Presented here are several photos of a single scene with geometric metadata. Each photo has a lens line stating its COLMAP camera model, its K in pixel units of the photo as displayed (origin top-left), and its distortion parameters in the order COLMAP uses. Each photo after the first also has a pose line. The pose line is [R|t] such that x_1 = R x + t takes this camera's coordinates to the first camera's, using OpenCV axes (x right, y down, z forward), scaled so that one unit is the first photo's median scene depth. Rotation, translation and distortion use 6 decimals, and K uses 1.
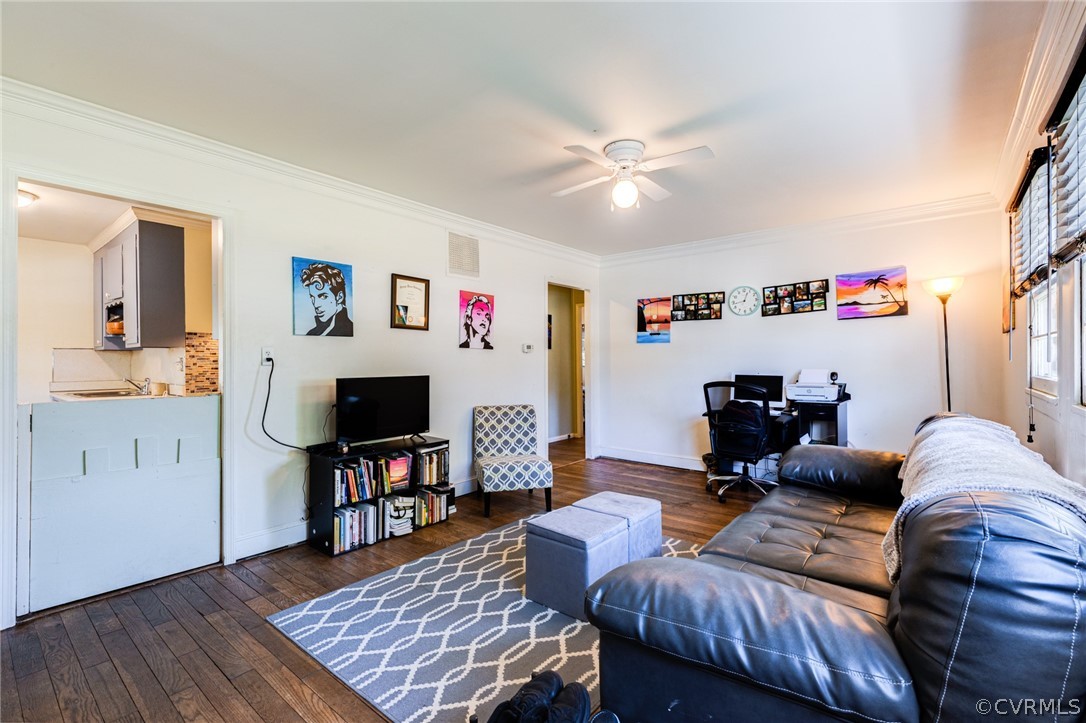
lens RADIAL K [[489.9, 0, 548.1], [0, 489.9, 361.5], [0, 0, 1]] dist [0.002354, -0.000210]
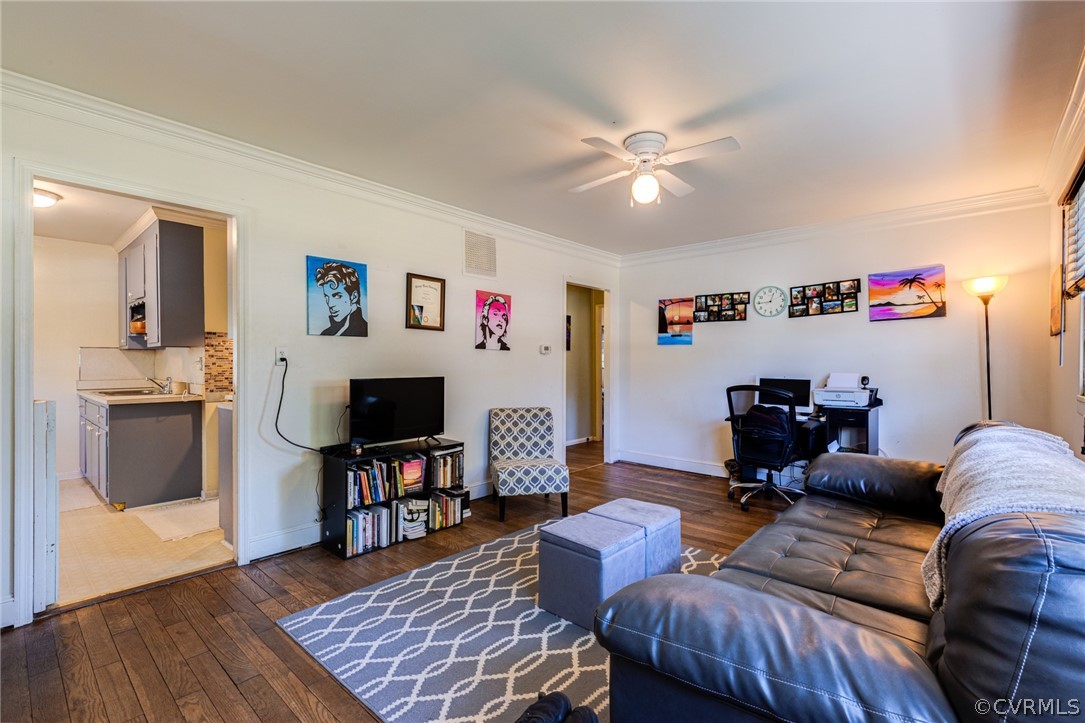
lens RADIAL K [[489.4, 0, 551.6], [0, 489.4, 368.2], [0, 0, 1]] dist [0.002354, -0.000210]
pose [[0.999289, 0.006502, -0.037135, 0.010329], [-0.006102, 0.999922, 0.010882, -0.000828], [0.037203, -0.010647, 0.999251, 0.028807]]
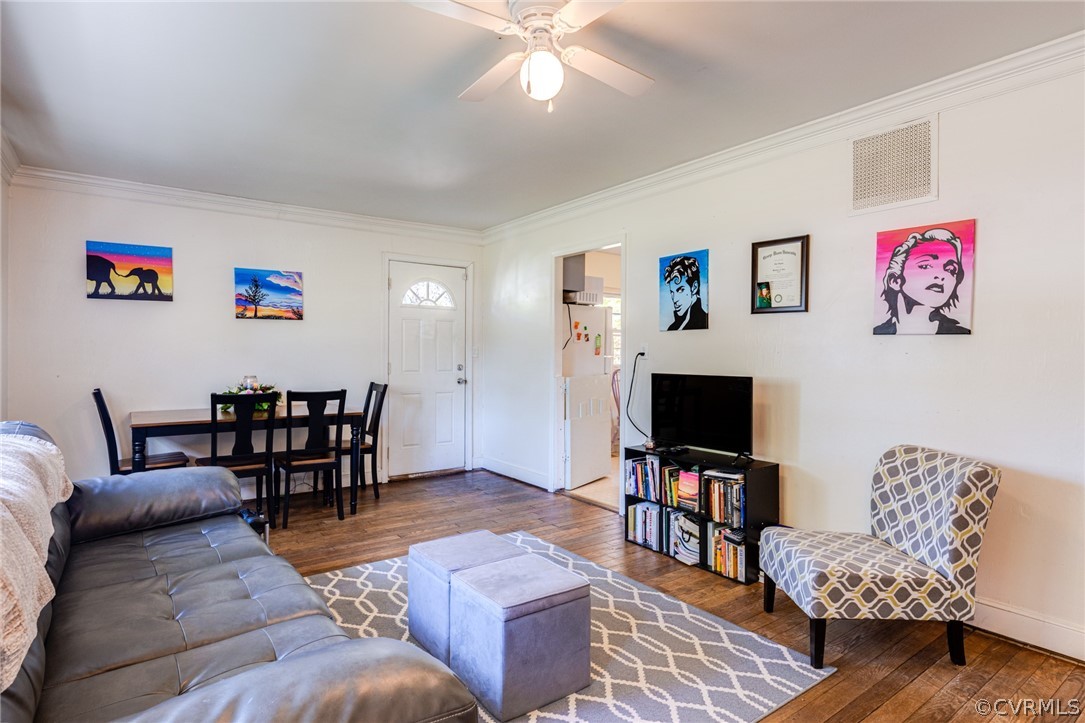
lens RADIAL K [[579.7, 0, 539.4], [0, 579.7, 354.4], [0, 0, 1]] dist [0.003002, 0.000198]
pose [[-0.266291, 0.008995, -0.963851, 0.747629], [-0.000014, 0.999956, 0.009336, -0.014901], [0.963893, 0.002500, -0.266279, 1.048798]]
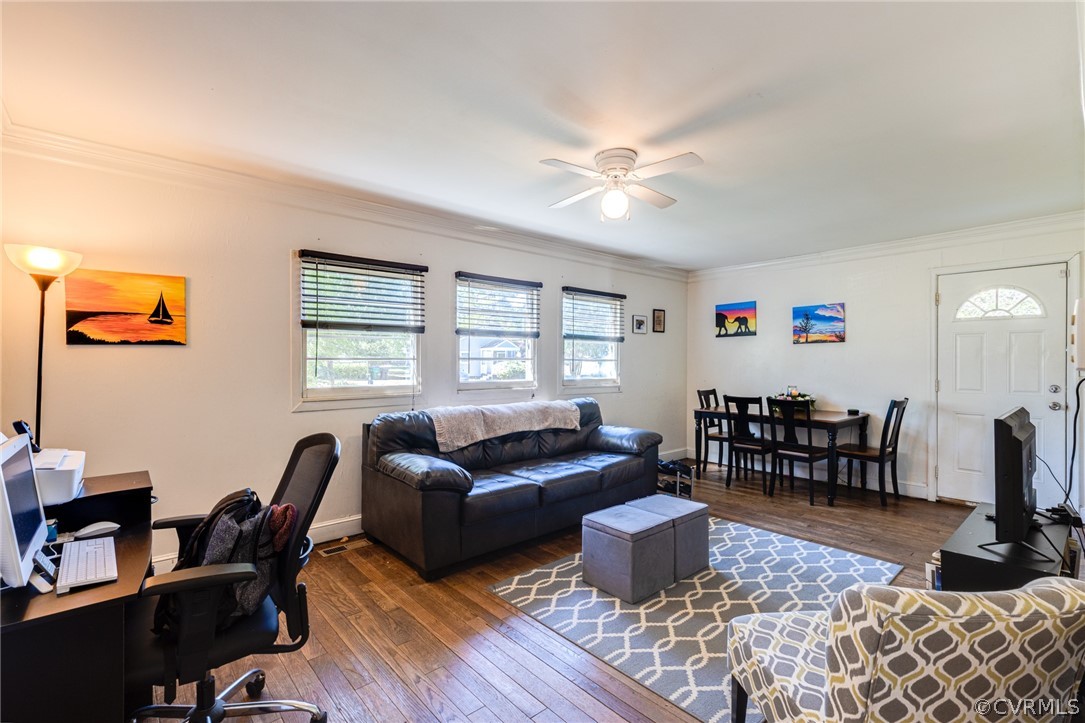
lens RADIAL K [[489.4, 0, 545.4], [0, 489.4, 360.2], [0, 0, 1]] dist [0.002354, -0.000210]
pose [[-0.984669, 0.007505, 0.174273, 0.107694], [0.006031, 0.999941, -0.008987, -0.025359], [-0.174330, -0.007798, -0.984656, 1.733799]]
